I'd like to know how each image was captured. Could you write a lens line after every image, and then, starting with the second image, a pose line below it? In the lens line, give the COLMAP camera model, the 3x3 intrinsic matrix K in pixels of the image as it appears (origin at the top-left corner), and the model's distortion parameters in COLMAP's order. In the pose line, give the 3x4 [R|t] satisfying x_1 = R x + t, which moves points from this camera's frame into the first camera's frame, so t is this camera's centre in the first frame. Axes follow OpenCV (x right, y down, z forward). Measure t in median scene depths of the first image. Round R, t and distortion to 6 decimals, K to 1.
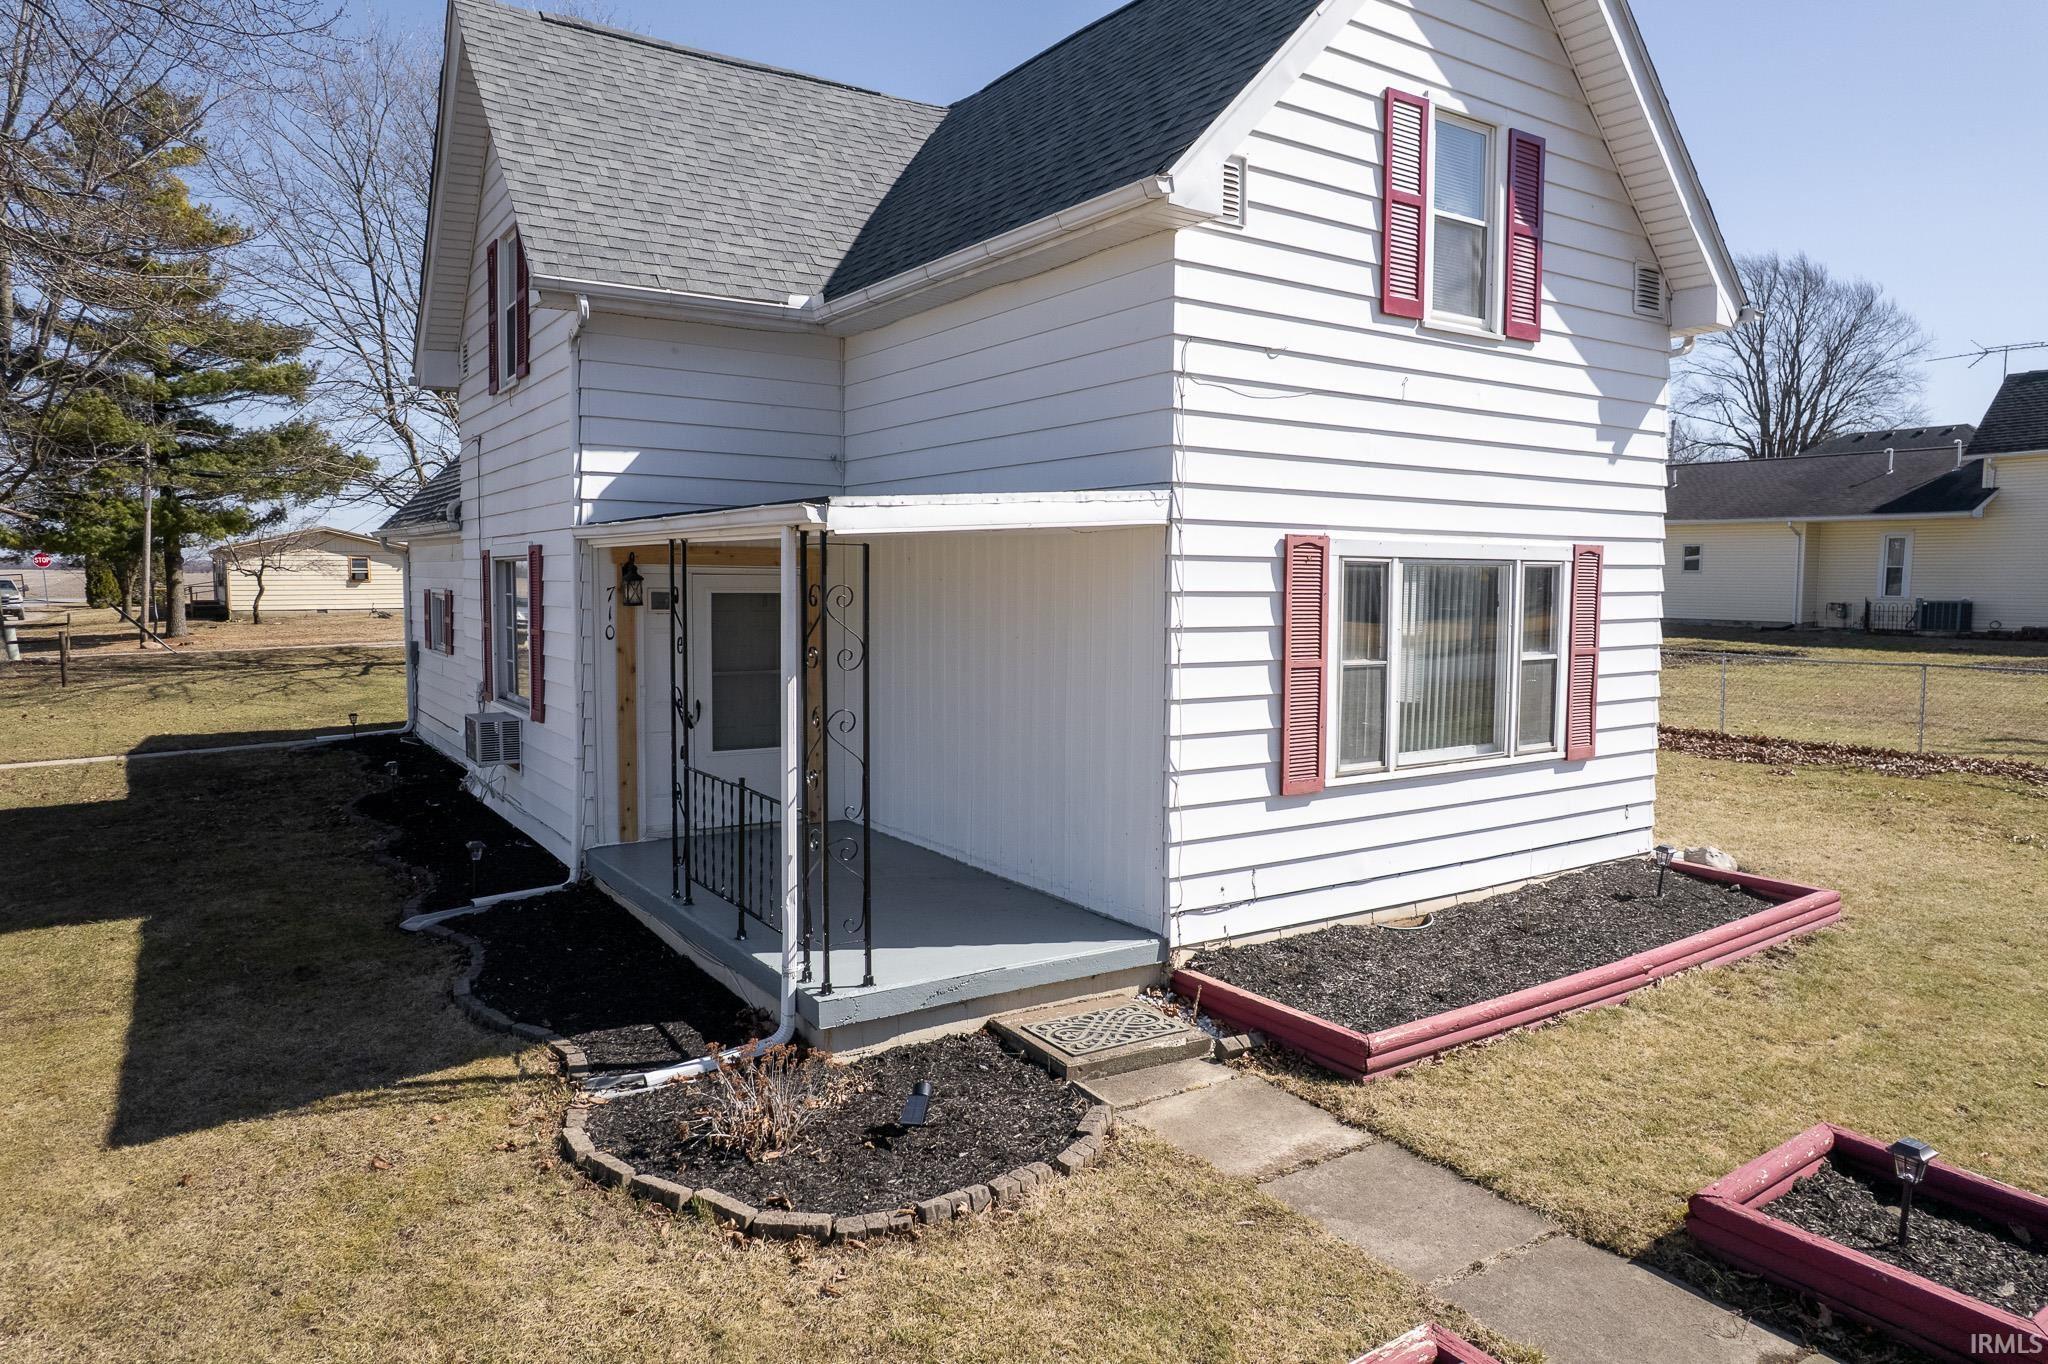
lens RADIAL K [[1297.6, 0, 1031.9], [0, 1297.6, 688.4], [0, 0, 1]] dist [-0.063482, 0.058202]
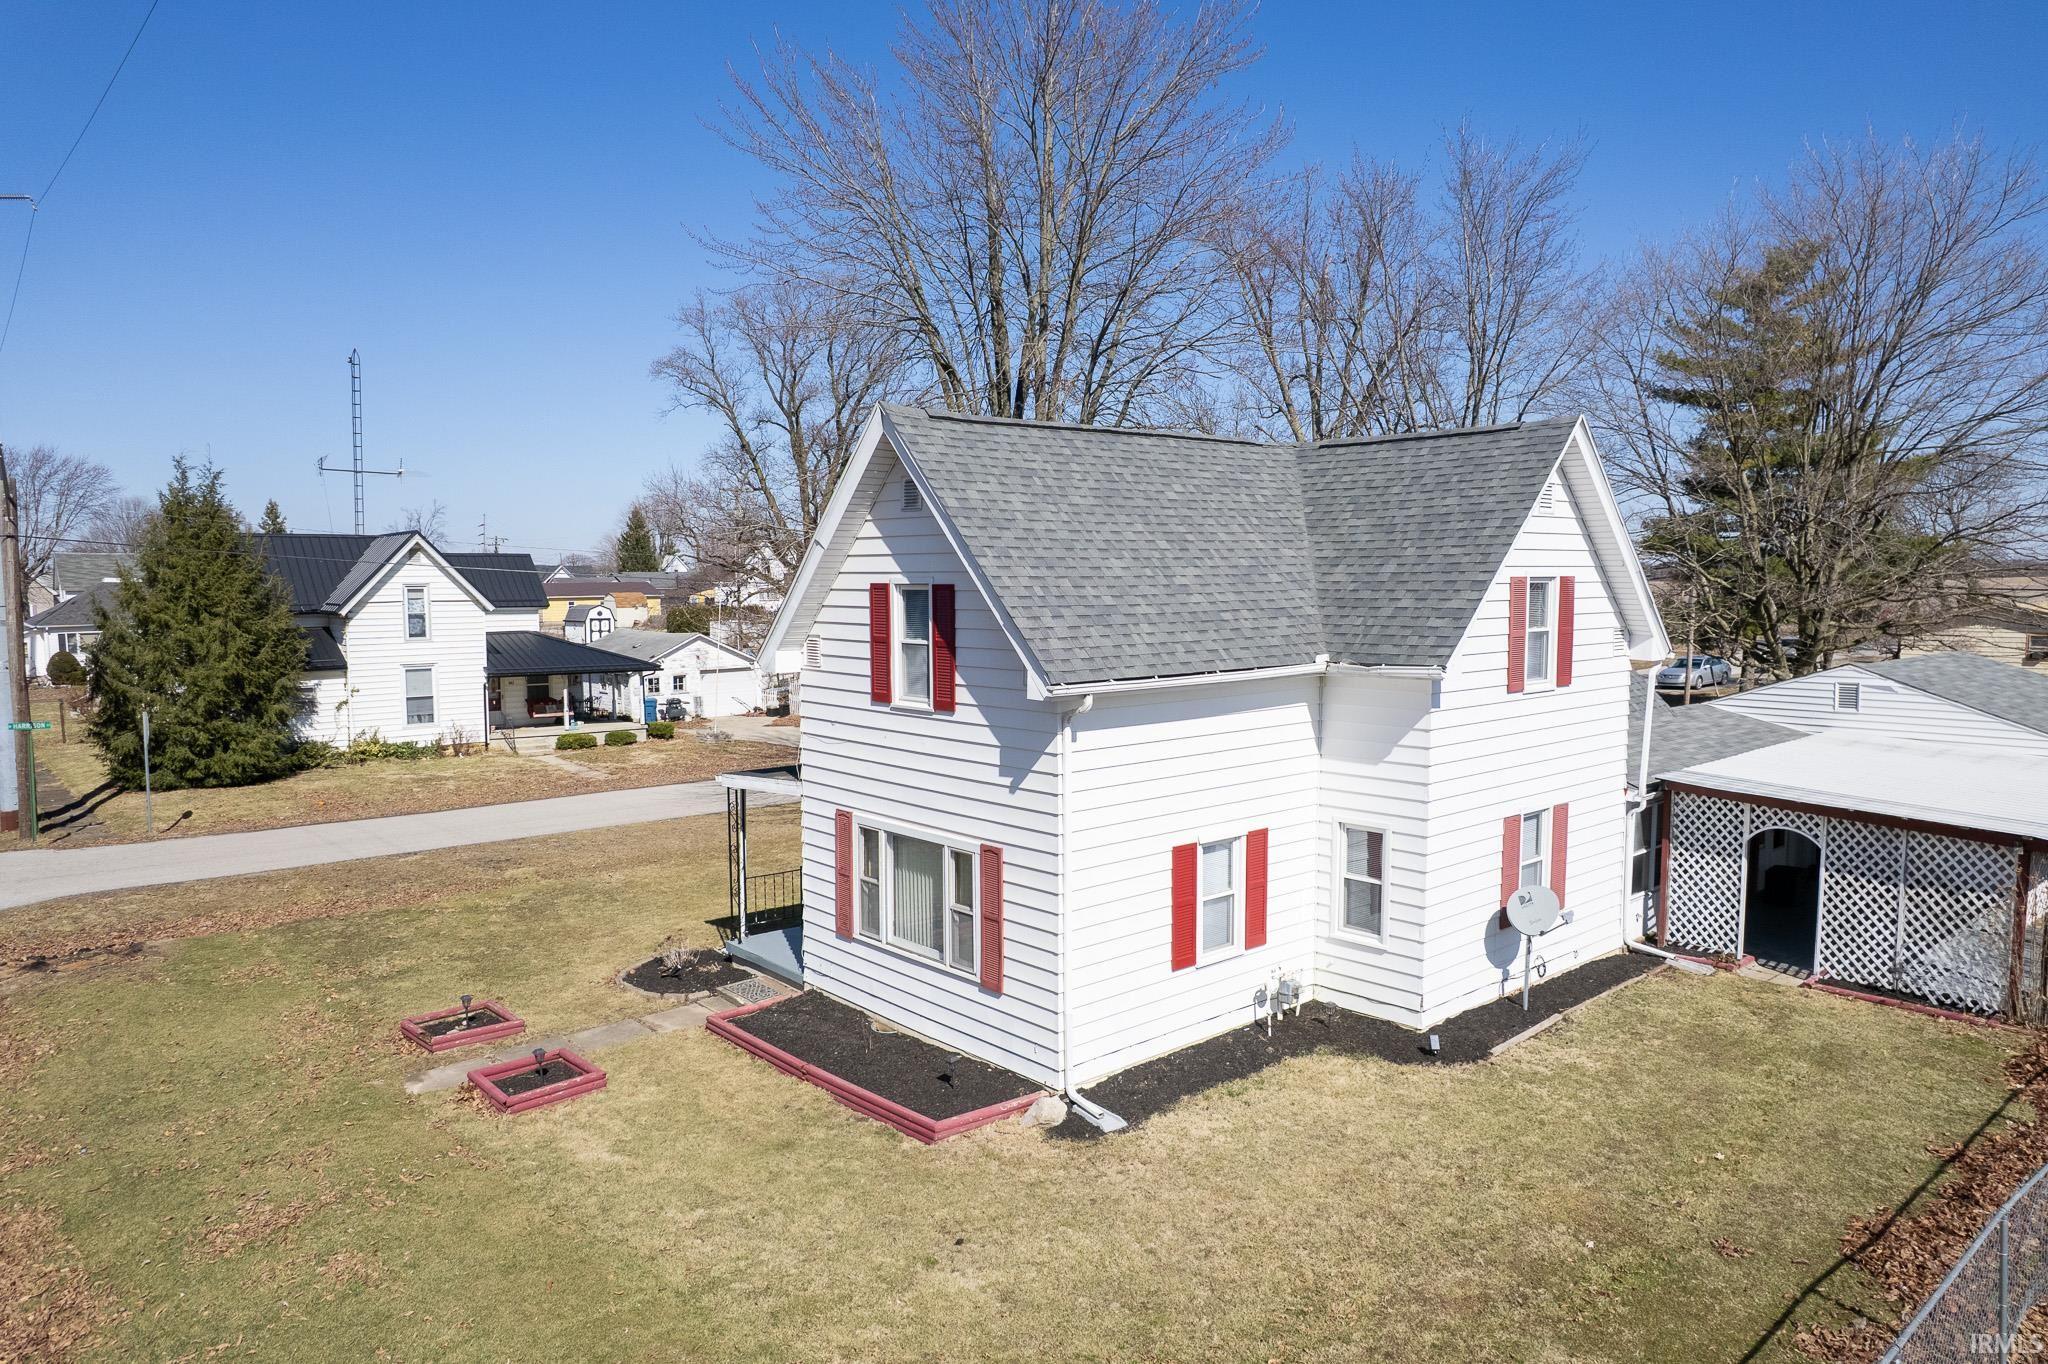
lens RADIAL K [[1324.5, 0, 1037.1], [0, 1324.5, 689.4], [0, 0, 1]] dist [-0.069837, 0.059945]
pose [[0.140988, 0.081277, -0.986669, 2.233642], [-0.079139, 0.994360, 0.070602, -0.466625], [0.986843, 0.068130, 0.146625, 0.957915]]
